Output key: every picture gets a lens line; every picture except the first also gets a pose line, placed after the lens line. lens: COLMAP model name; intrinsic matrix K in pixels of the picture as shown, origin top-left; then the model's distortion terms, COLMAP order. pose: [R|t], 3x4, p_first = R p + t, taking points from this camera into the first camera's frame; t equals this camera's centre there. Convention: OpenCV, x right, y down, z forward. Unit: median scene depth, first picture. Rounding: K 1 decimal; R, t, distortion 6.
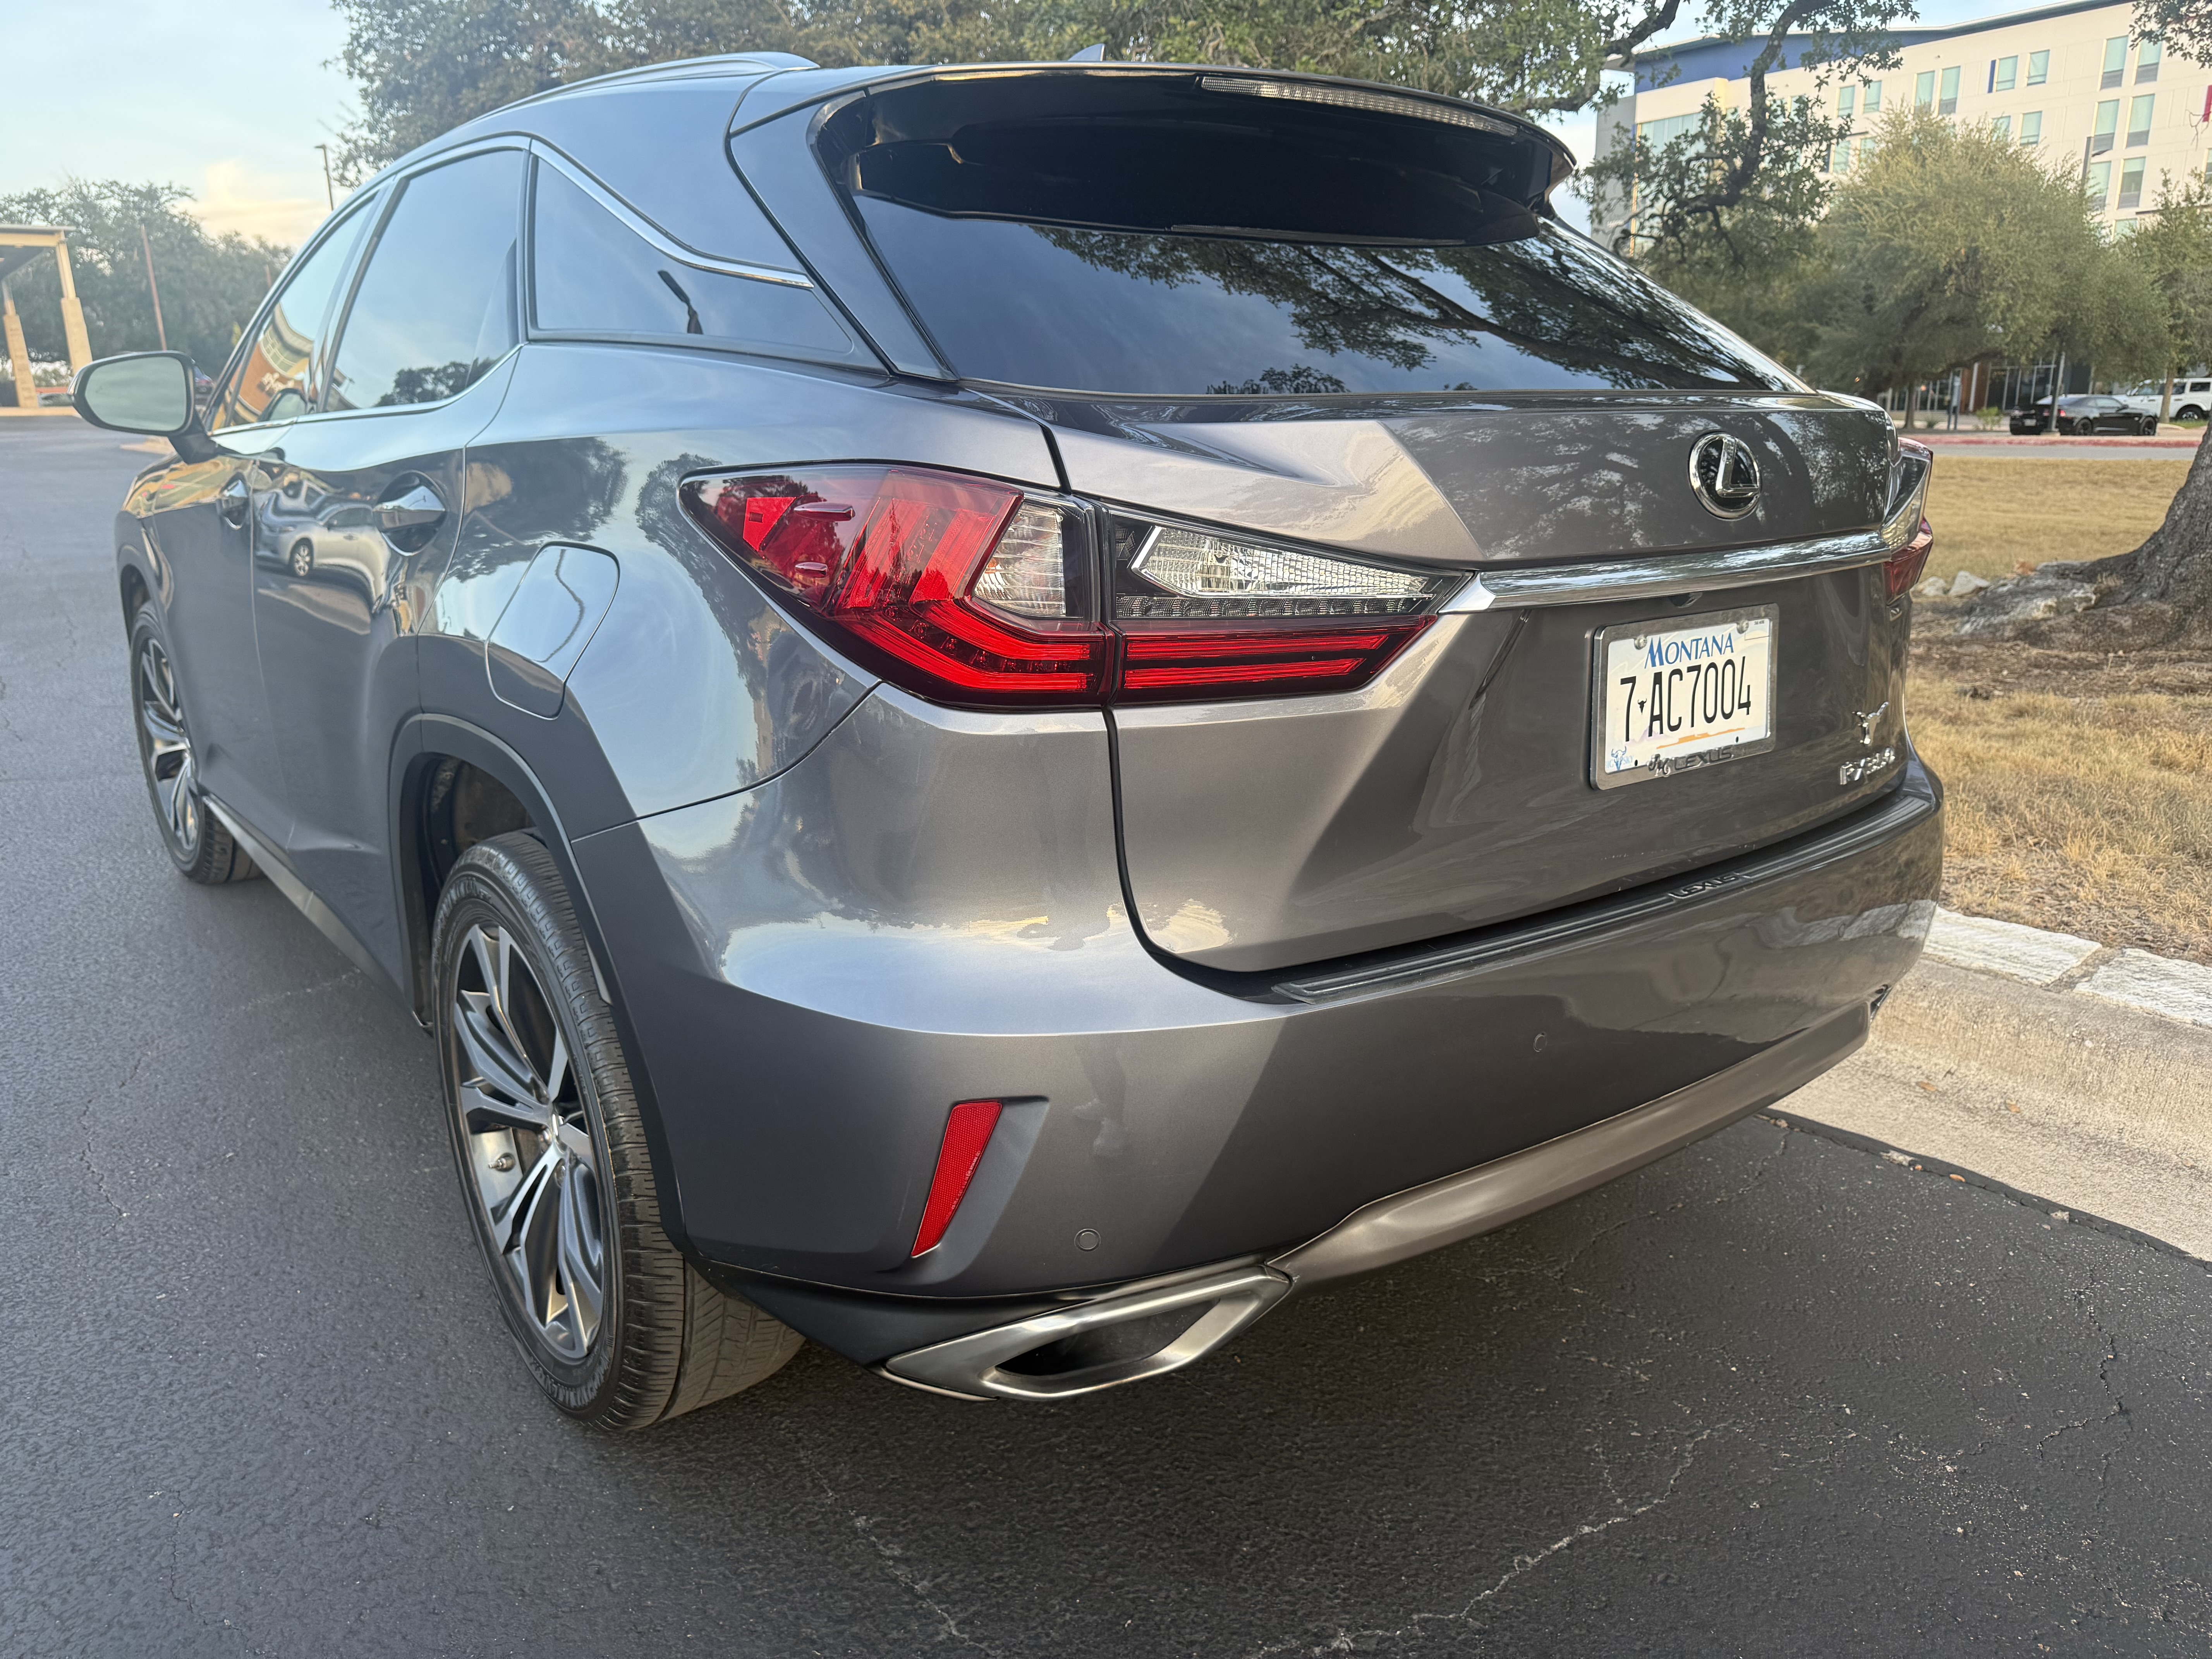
lens RADIAL K [[1577.5, 0, 1099.1], [0, 1577.5, 841.7], [0, 0, 1]] dist [0.012657, -0.010359]
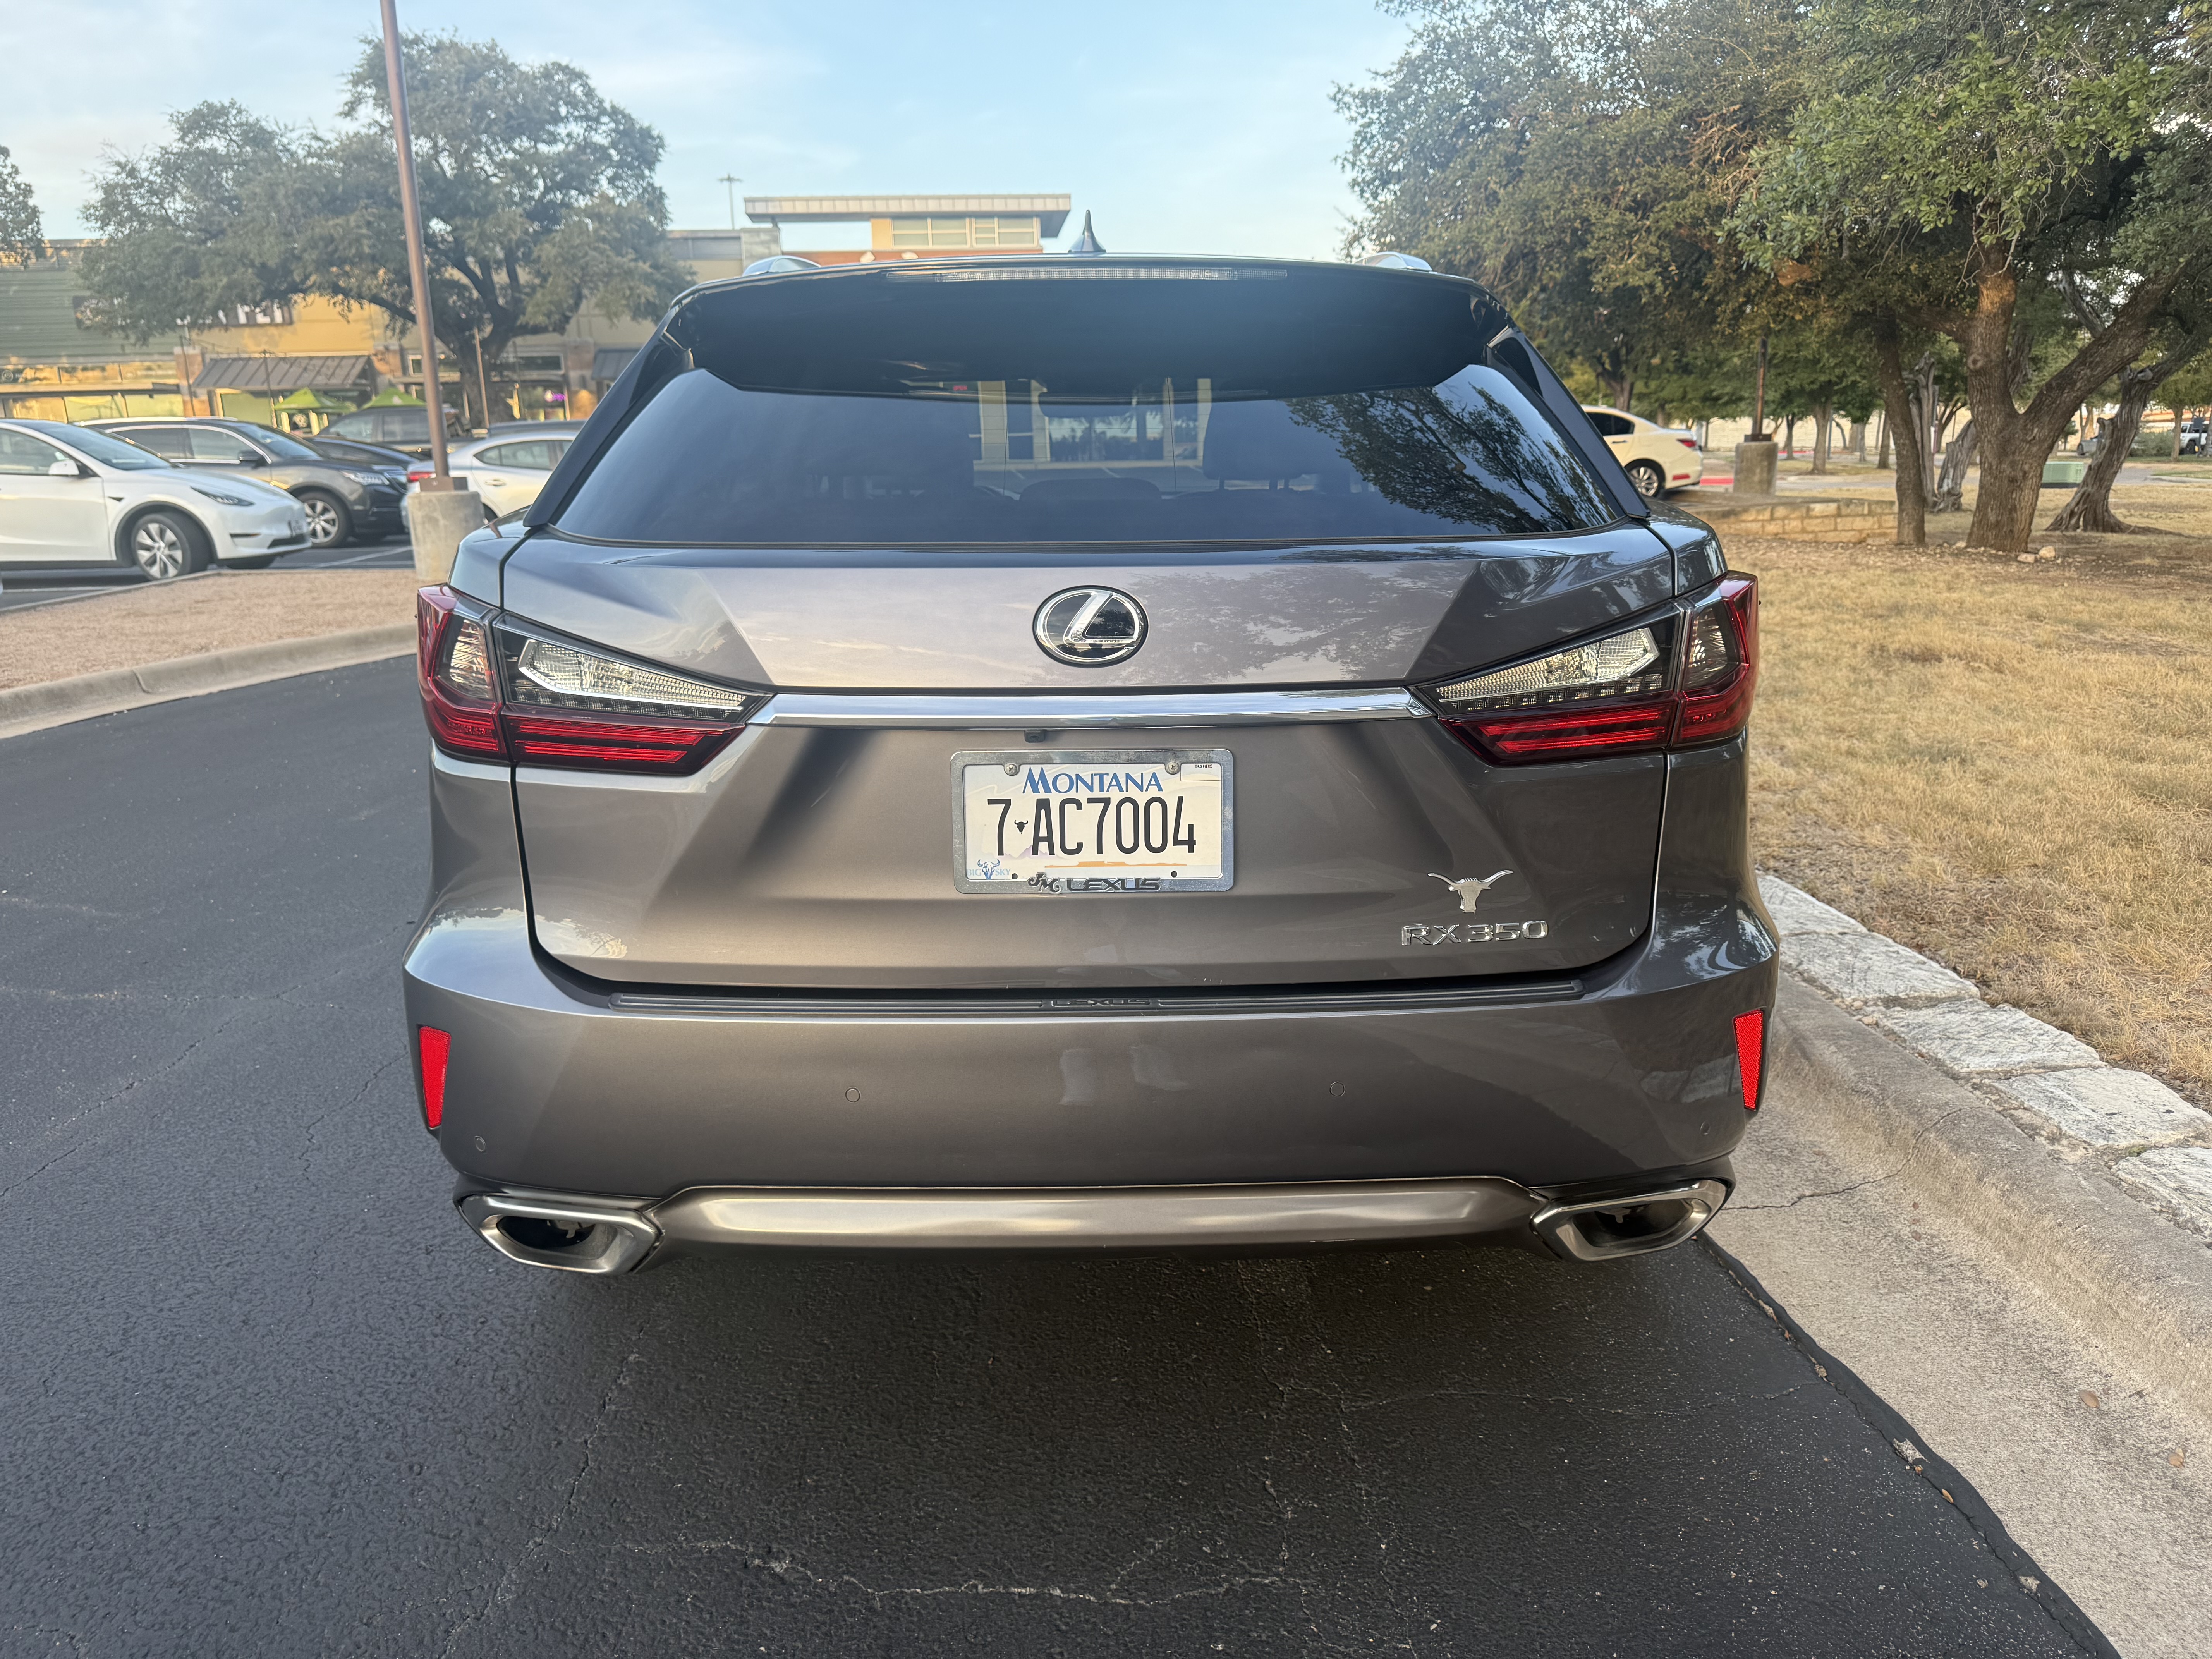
lens RADIAL K [[1567.8, 0, 1120.2], [0, 1567.8, 836.0], [0, 0, 1]] dist [0.055836, -0.050257]
pose [[0.805328, 0.141599, -0.575671, 1.024943], [-0.156681, 0.987365, 0.023677, -0.114983], [0.571750, 0.071129, 0.817339, 0.135130]]
